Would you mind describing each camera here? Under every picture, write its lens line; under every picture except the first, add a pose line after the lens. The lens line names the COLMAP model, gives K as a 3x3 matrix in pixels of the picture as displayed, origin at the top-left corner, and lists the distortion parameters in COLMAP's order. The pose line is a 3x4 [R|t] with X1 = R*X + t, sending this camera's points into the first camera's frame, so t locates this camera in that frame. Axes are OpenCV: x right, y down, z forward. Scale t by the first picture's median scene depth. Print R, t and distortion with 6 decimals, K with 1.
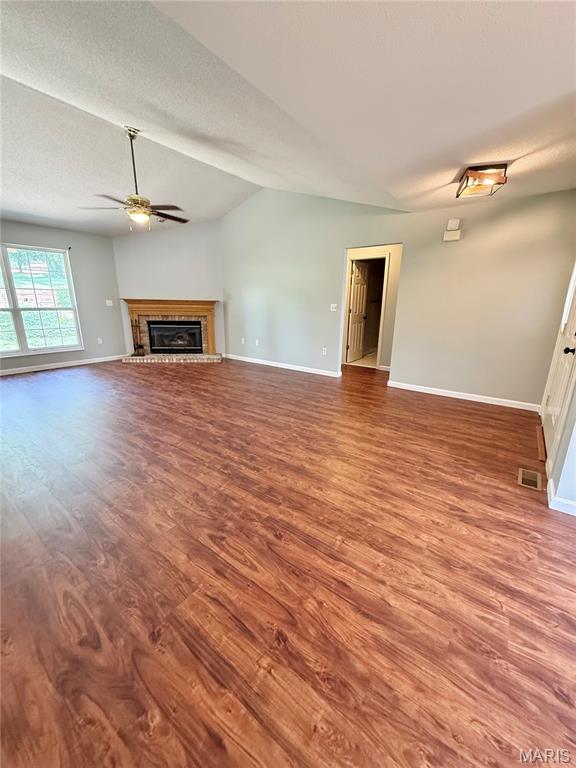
lens RADIAL K [[306.0, 0, 293.5], [0, 306.0, 383.7], [0, 0, 1]] dist [-0.000479, -0.000198]
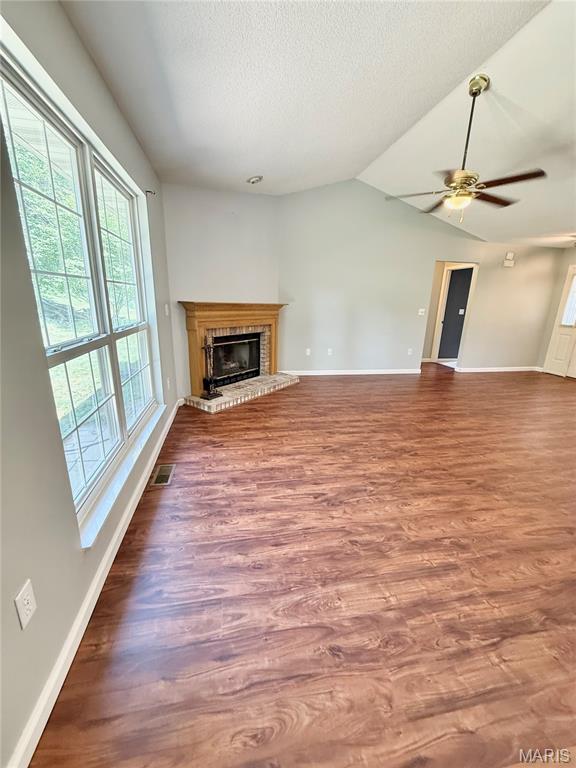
lens RADIAL K [[306.1, 0, 287.7], [0, 306.1, 383.9], [0, 0, 1]] dist [0.000091, 0.000117]
pose [[0.672964, -0.188872, 0.715156, -1.898801], [0.173942, 0.980146, 0.095176, -0.334364], [-0.718933, 0.060346, 0.692455, 1.081925]]
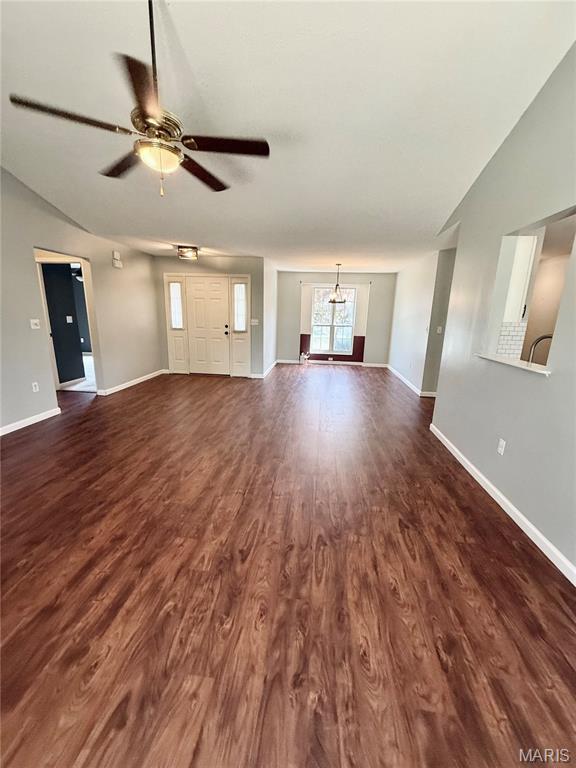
lens RADIAL K [[306.4, 0, 288.0], [0, 306.4, 384.0], [0, 0, 1]] dist [-0.001401, -0.000154]
pose [[-0.507557, -0.218938, 0.833338, -1.455317], [0.197061, 0.912046, 0.359639, -0.477952], [-0.838781, 0.346755, -0.419771, 1.551921]]
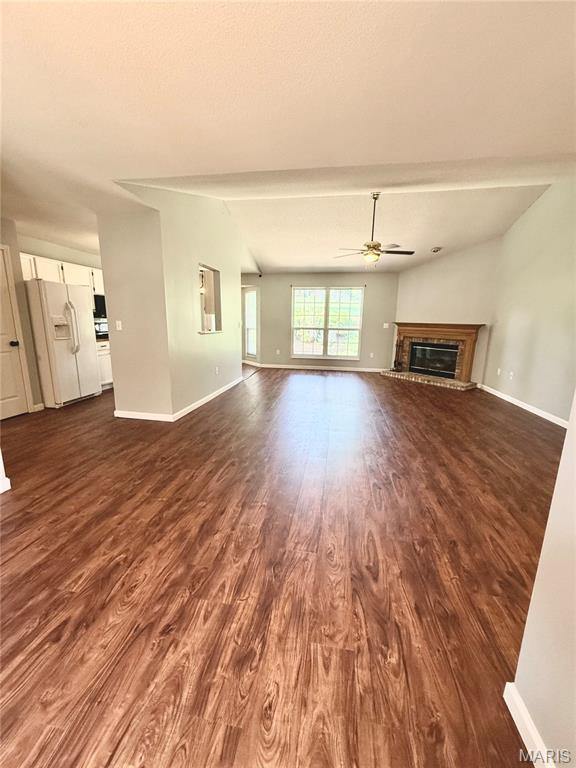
lens RADIAL K [[310.0, 0, 288.0], [0, 310.0, 384.0], [0, 0, 1]] dist [0.000382, -0.000021]
pose [[0.459434, 0.171601, -0.871478, 0.736628], [-0.245534, 0.967463, 0.061058, -0.039598], [0.853600, 0.185925, 0.486619, 0.231714]]
